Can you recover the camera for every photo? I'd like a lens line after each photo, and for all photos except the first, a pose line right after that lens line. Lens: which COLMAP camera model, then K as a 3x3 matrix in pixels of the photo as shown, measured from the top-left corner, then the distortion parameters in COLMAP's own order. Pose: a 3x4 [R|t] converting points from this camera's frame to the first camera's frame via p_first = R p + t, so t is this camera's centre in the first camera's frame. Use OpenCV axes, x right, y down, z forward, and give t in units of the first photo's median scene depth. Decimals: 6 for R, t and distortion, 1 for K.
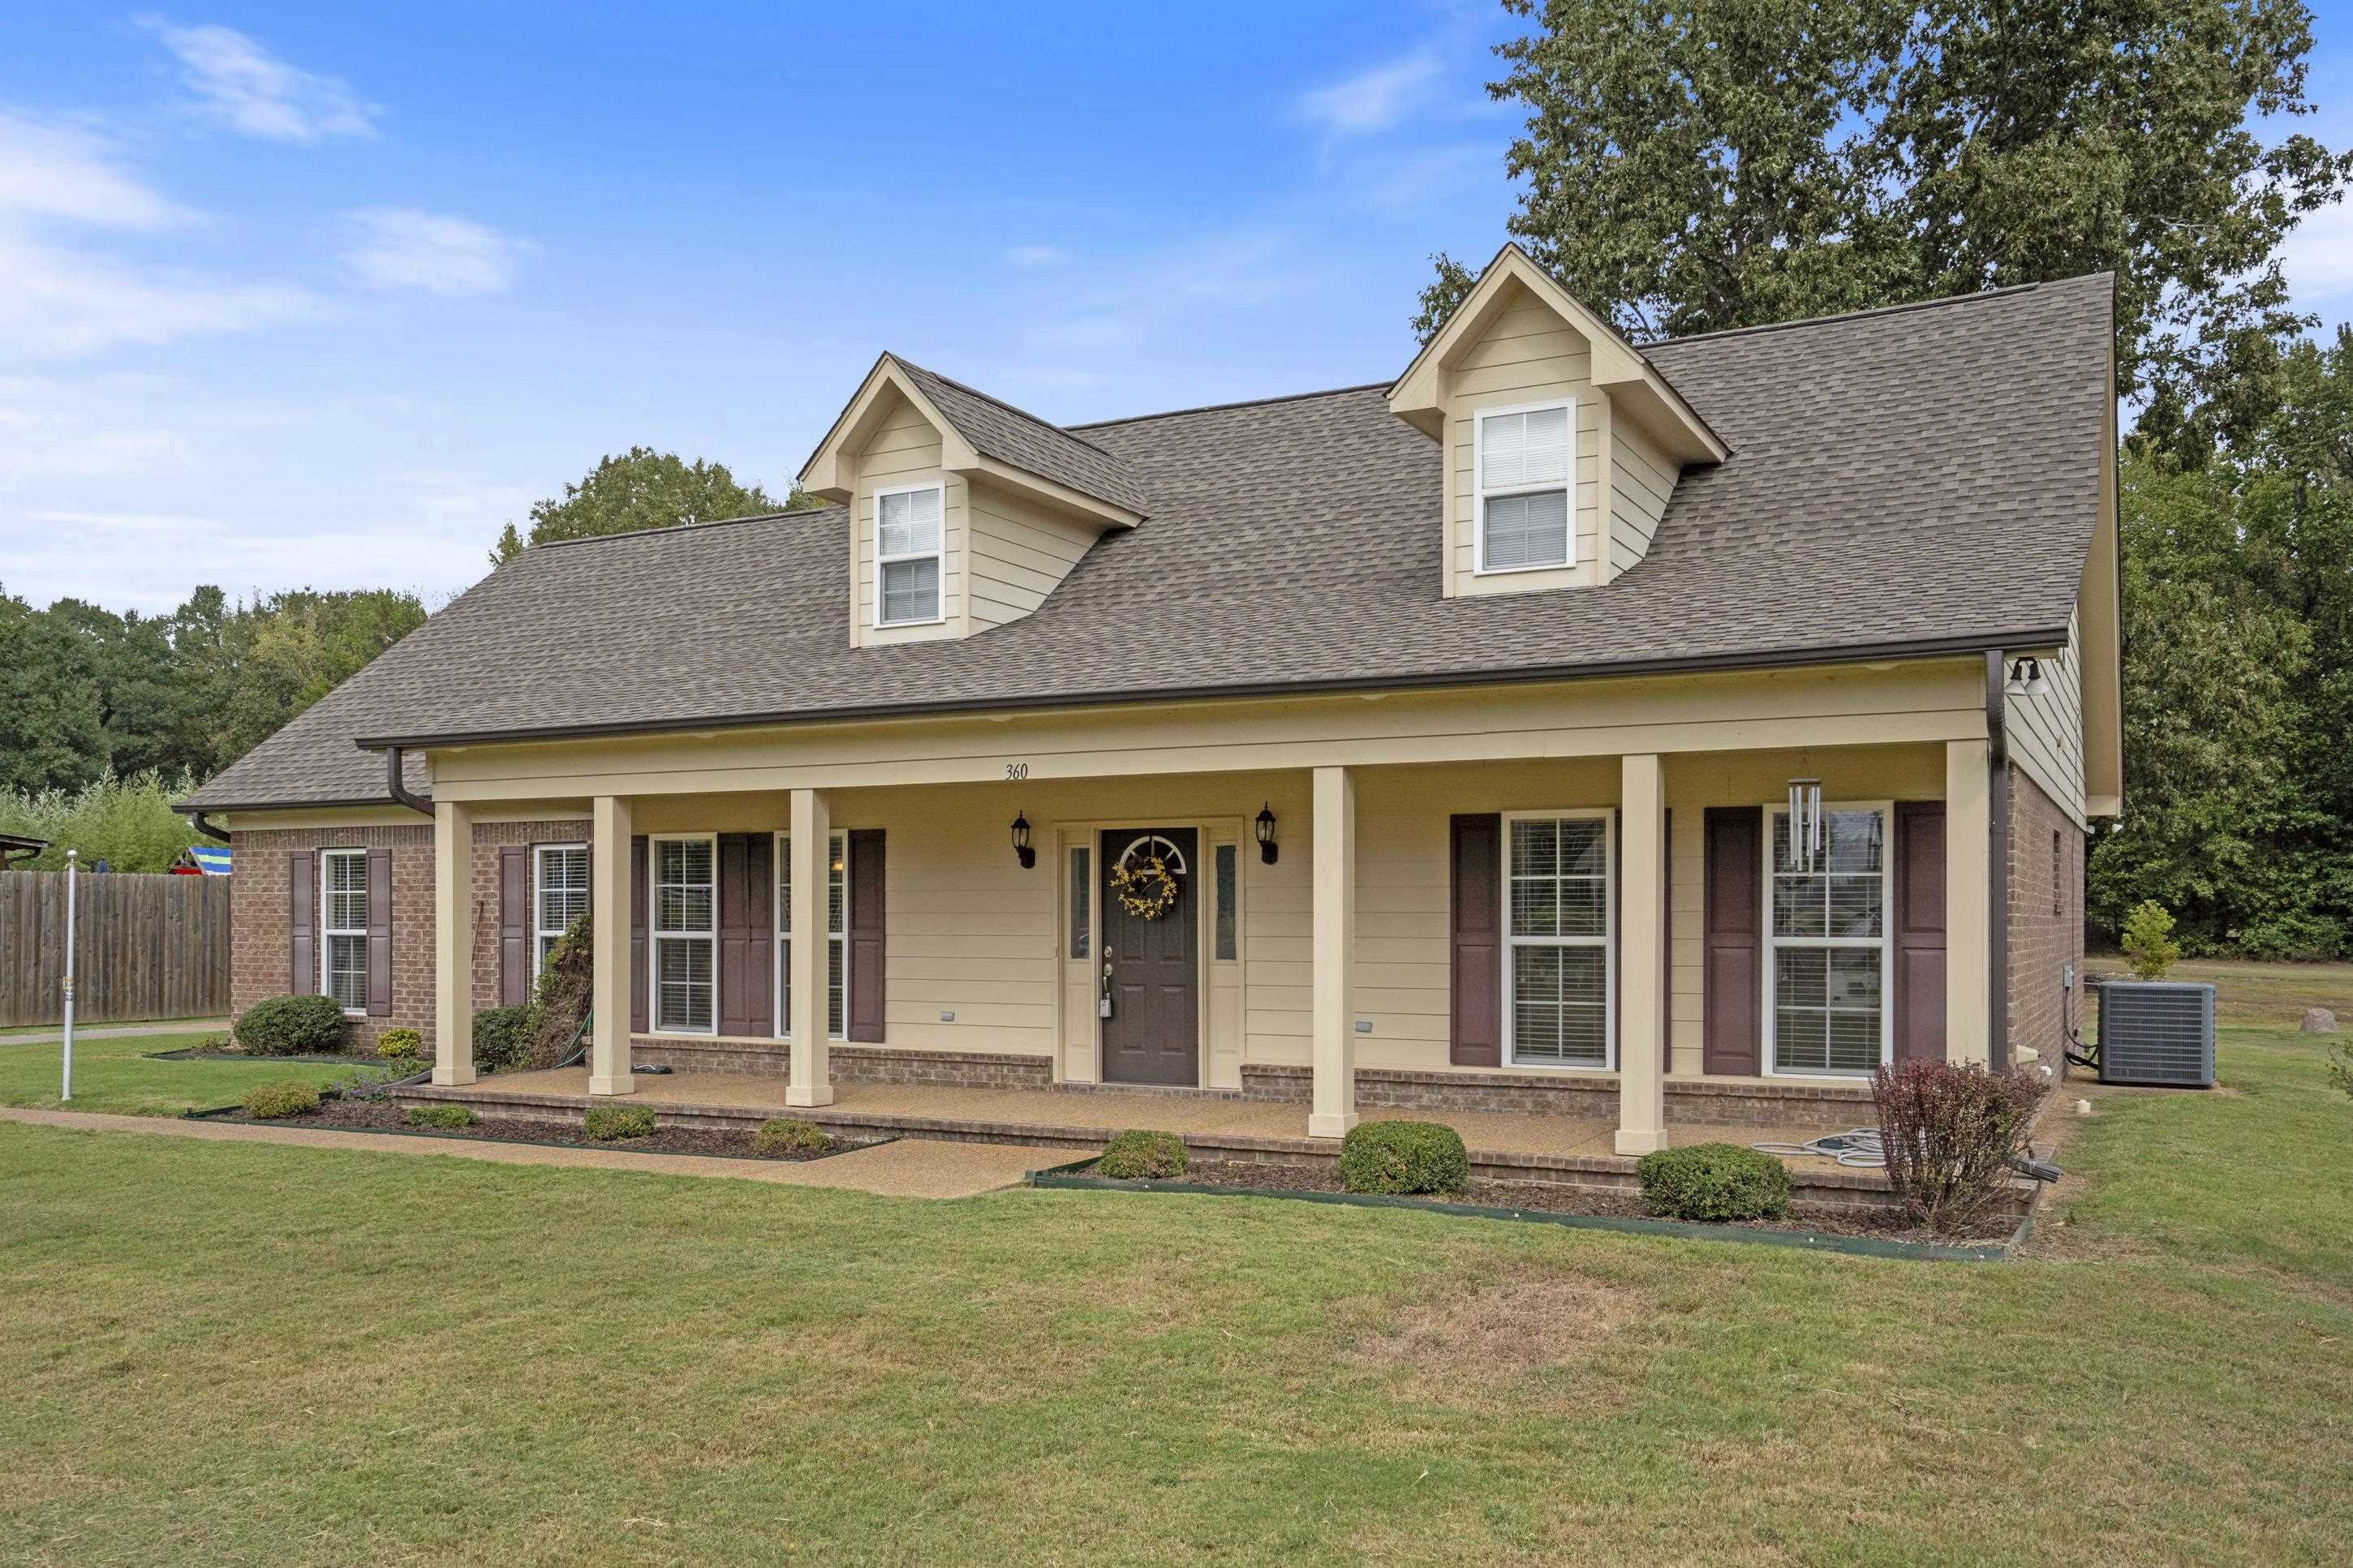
lens RADIAL K [[1830.9, 0, 1178.2], [0, 1830.9, 771.2], [0, 0, 1]] dist [-0.005676, 0.017235]
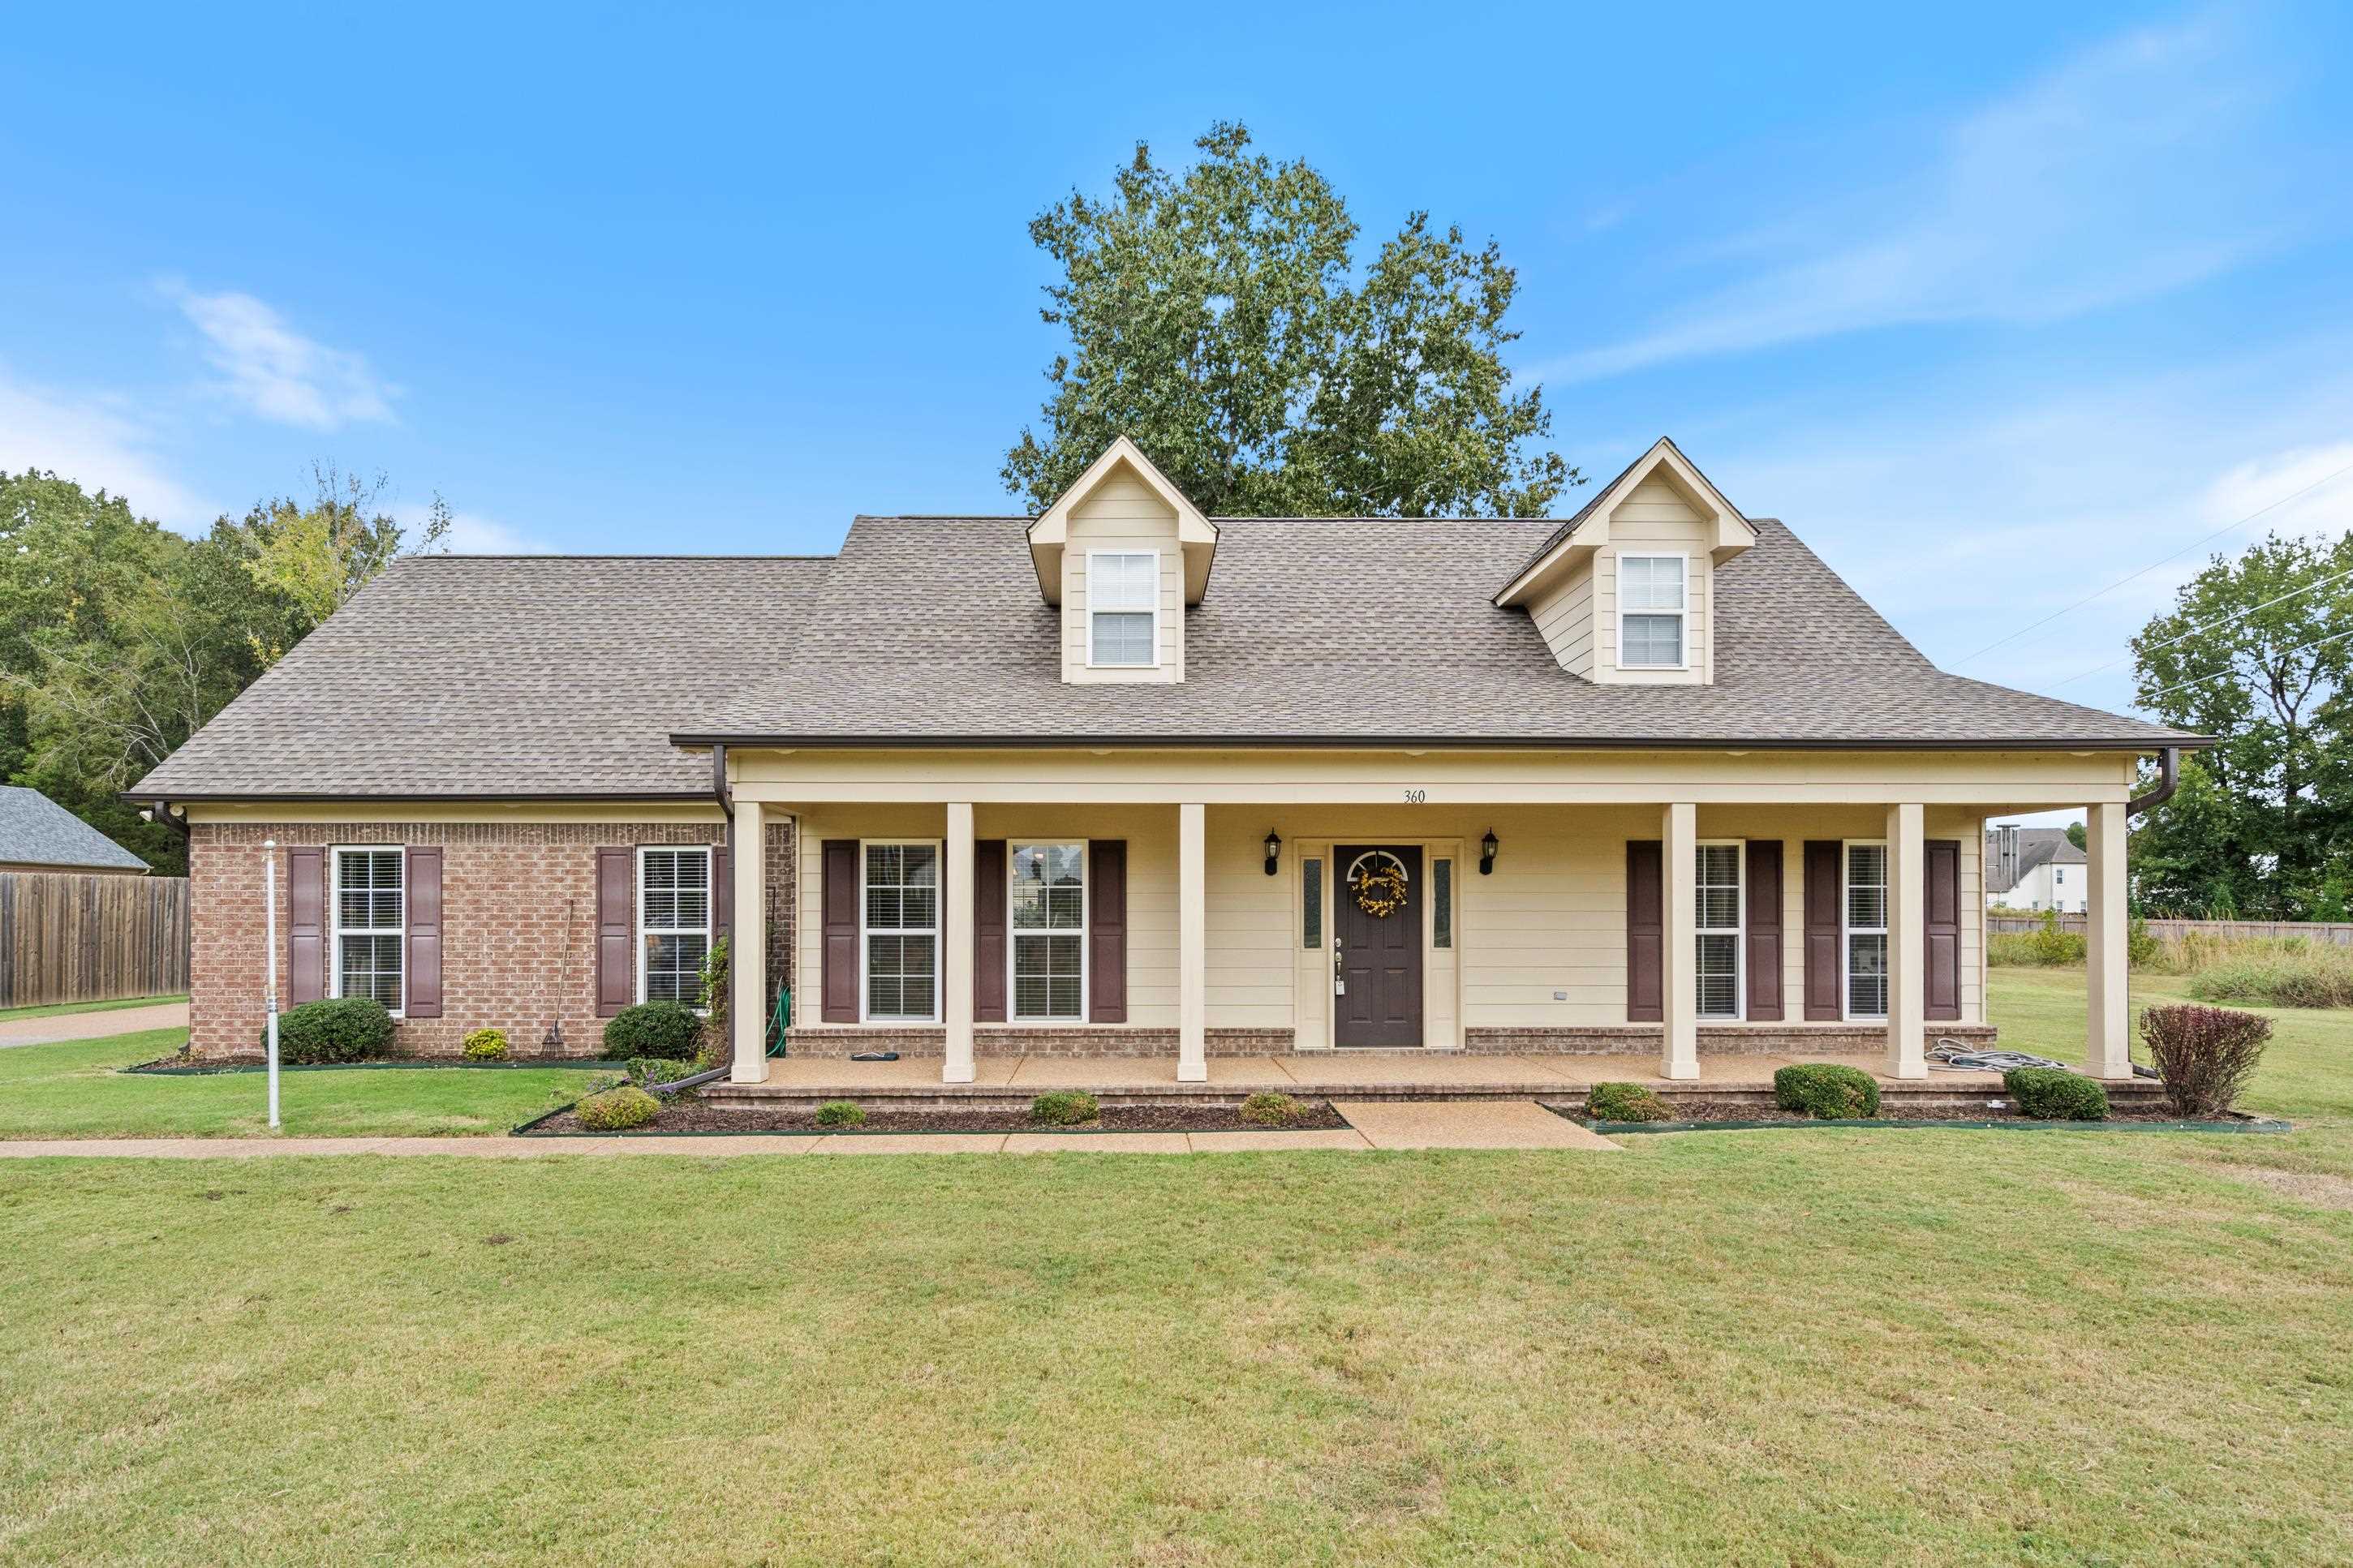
lens RADIAL K [[1278.2, 0, 1176.3], [0, 1278.2, 804.6], [0, 0, 1]] dist [-0.005869, 0.002345]
pose [[0.881668, 0.039237, 0.470236, -0.521784], [-0.036202, 0.999224, -0.015499, 0.020560], [-0.470479, -0.003359, 0.882405, 0.264948]]
